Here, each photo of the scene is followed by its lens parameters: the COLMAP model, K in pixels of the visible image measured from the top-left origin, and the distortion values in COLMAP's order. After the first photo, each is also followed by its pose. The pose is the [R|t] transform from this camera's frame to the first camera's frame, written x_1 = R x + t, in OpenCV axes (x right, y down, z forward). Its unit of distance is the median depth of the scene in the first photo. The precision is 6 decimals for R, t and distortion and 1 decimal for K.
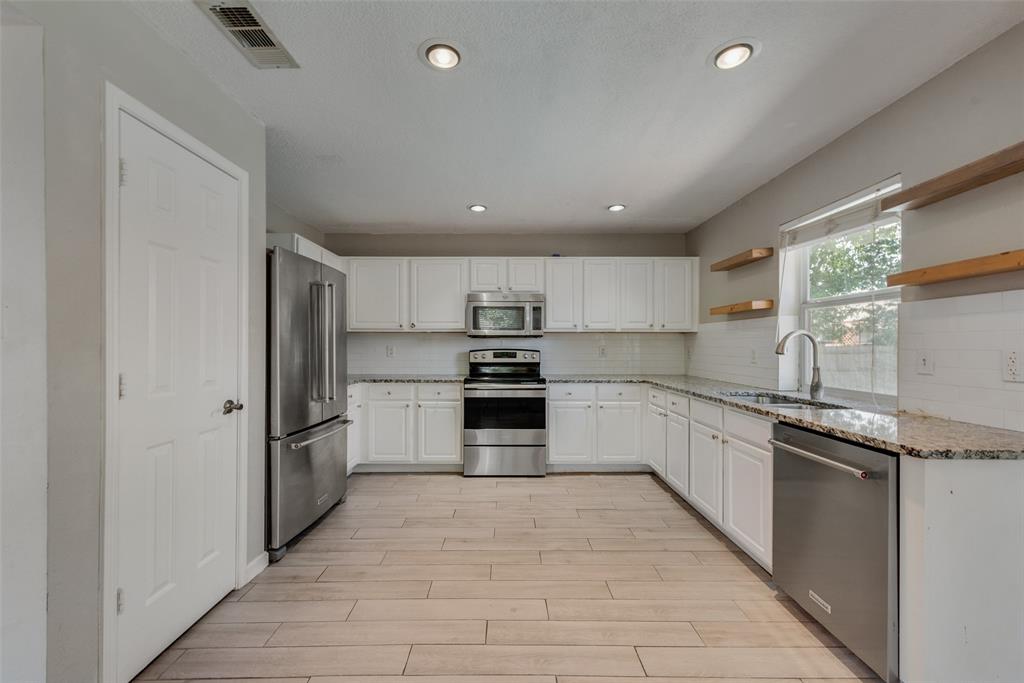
lens RADIAL K [[404.4, 0, 508.8], [0, 404.4, 342.2], [0, 0, 1]] dist [0.007786, -0.000812]
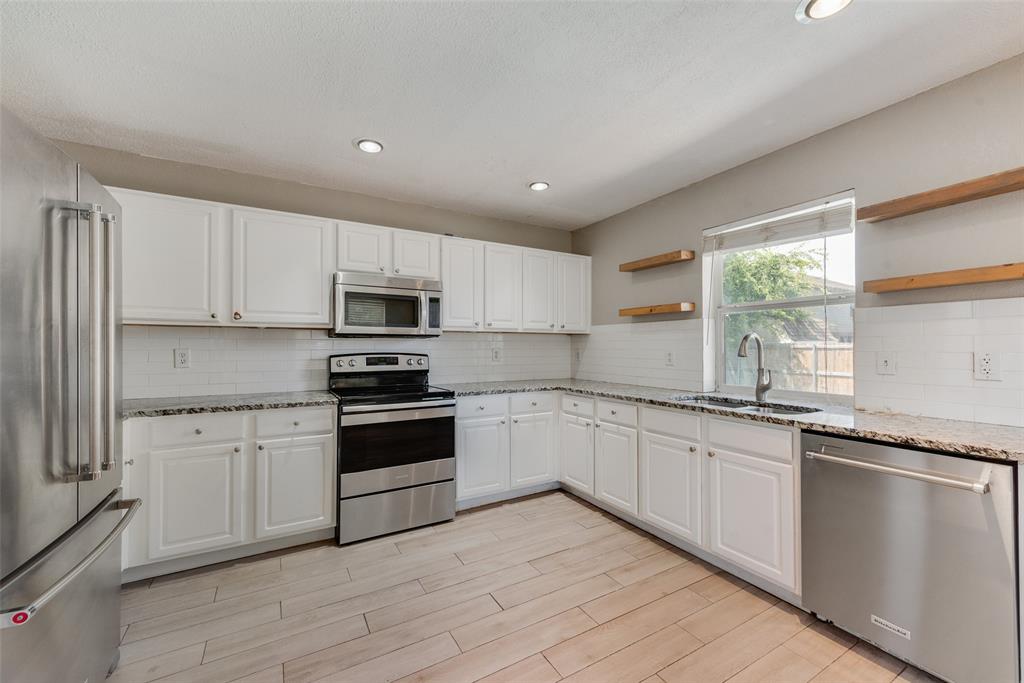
lens RADIAL K [[404.4, 0, 508.8], [0, 404.4, 342.2], [0, 0, 1]] dist [0.007786, -0.000812]
pose [[0.867878, 0.005261, 0.496749, -0.200102], [-0.003128, 0.999982, -0.005125, 0.000555], [-0.496767, 0.002894, 0.867879, 0.281534]]
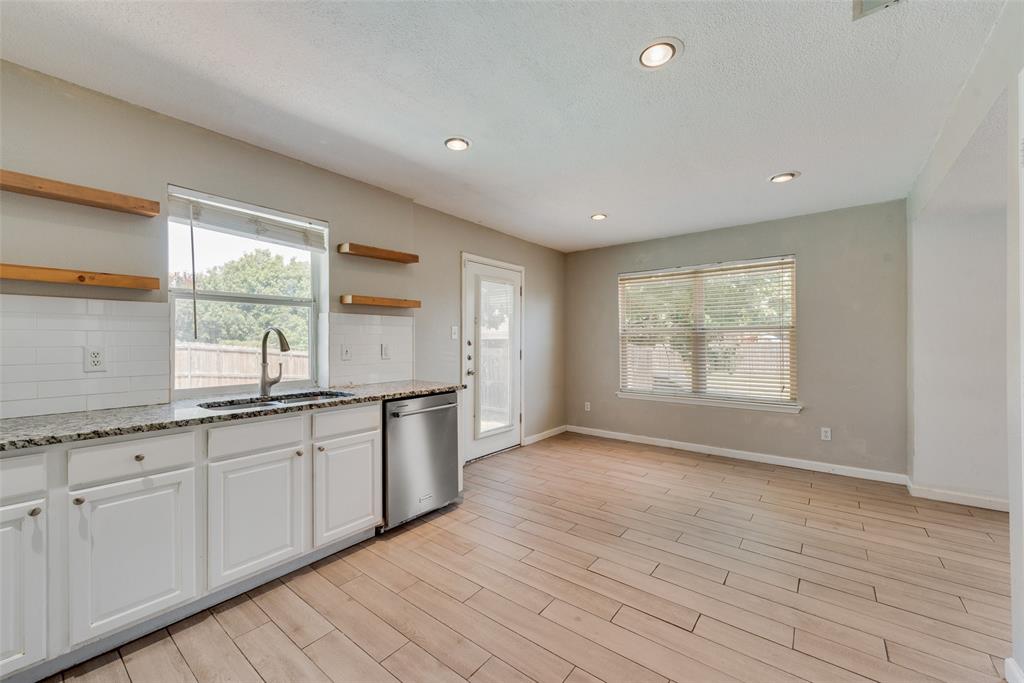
lens RADIAL K [[404.4, 0, 508.8], [0, 404.4, 342.2], [0, 0, 1]] dist [0.007786, -0.000812]
pose [[-0.784471, 0.002614, 0.620160, -0.228779], [0.000452, 0.999993, -0.003643, 0.007320], [-0.620165, -0.002578, -0.784467, 0.934361]]
